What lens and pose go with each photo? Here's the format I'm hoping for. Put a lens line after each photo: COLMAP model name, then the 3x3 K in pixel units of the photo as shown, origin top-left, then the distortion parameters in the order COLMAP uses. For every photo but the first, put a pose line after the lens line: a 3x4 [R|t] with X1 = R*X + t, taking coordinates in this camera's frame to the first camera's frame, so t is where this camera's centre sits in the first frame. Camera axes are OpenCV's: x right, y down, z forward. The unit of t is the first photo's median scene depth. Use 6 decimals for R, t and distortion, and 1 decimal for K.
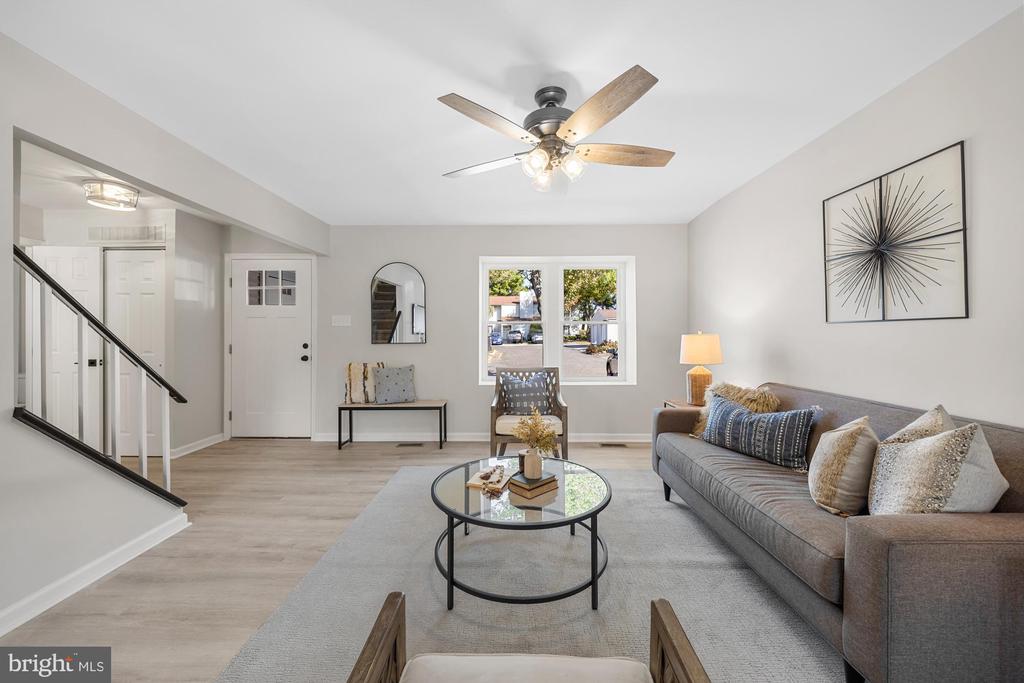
lens RADIAL K [[402.9, 0, 503.6], [0, 402.9, 333.7], [0, 0, 1]] dist [0.014122, -0.000739]
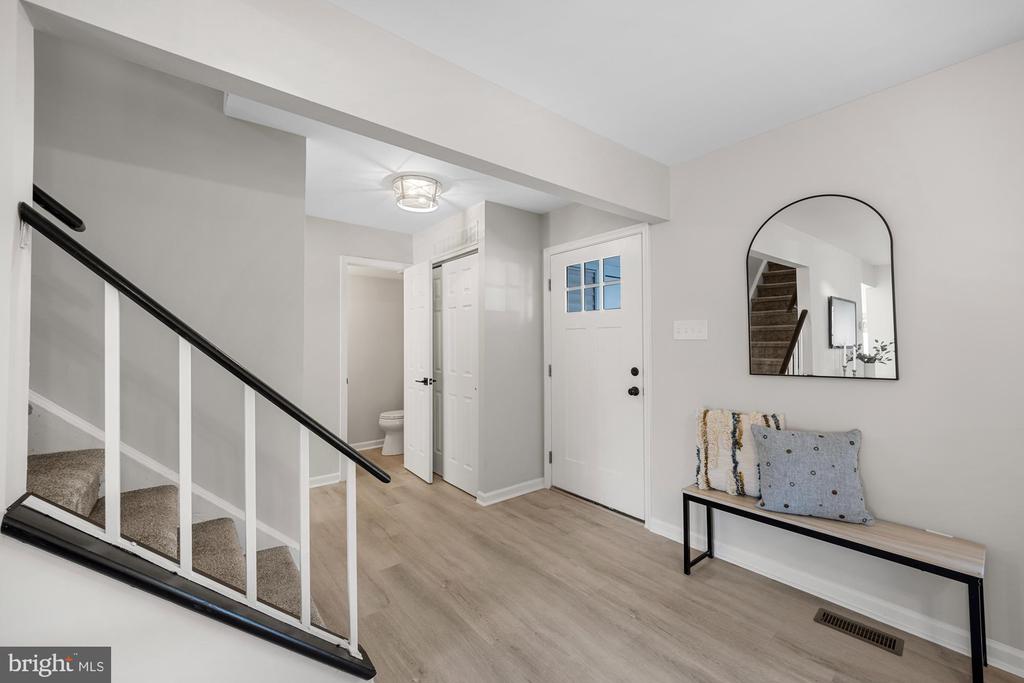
lens RADIAL K [[402.9, 0, 512.7], [0, 402.9, 336.6], [0, 0, 1]] dist [0.014122, -0.000739]
pose [[0.653845, -0.015316, -0.756473, -0.137974], [0.005643, 0.999866, -0.015366, -0.015935], [0.756607, 0.005778, 0.653844, 0.447372]]
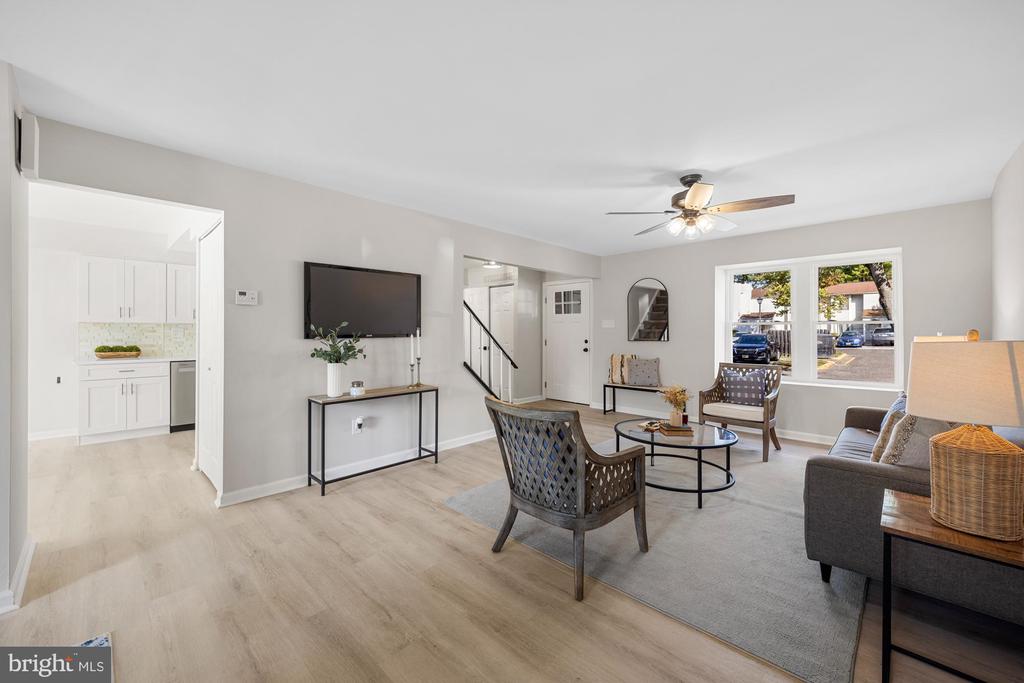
lens RADIAL K [[402.9, 0, 511.7], [0, 402.9, 332.7], [0, 0, 1]] dist [0.014122, -0.000739]
pose [[0.739434, 0.003220, -0.673221, 0.290570], [-0.000758, 0.999992, 0.003950, -0.007018], [0.673229, -0.002411, 0.739430, -0.254358]]
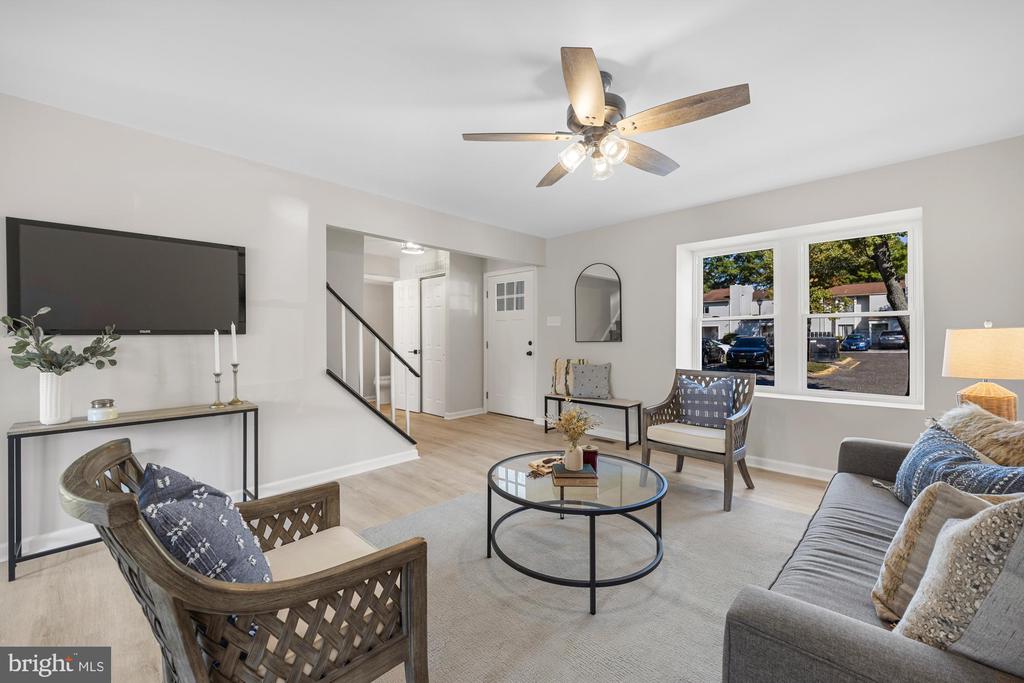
lens RADIAL K [[402.9, 0, 509.5], [0, 402.9, 341.3], [0, 0, 1]] dist [0.014122, -0.000739]
pose [[0.731948, 0.008428, -0.681308, 0.282496], [0.001564, 0.999900, 0.014050, 0.008108], [0.681359, -0.011350, 0.731862, 0.085186]]
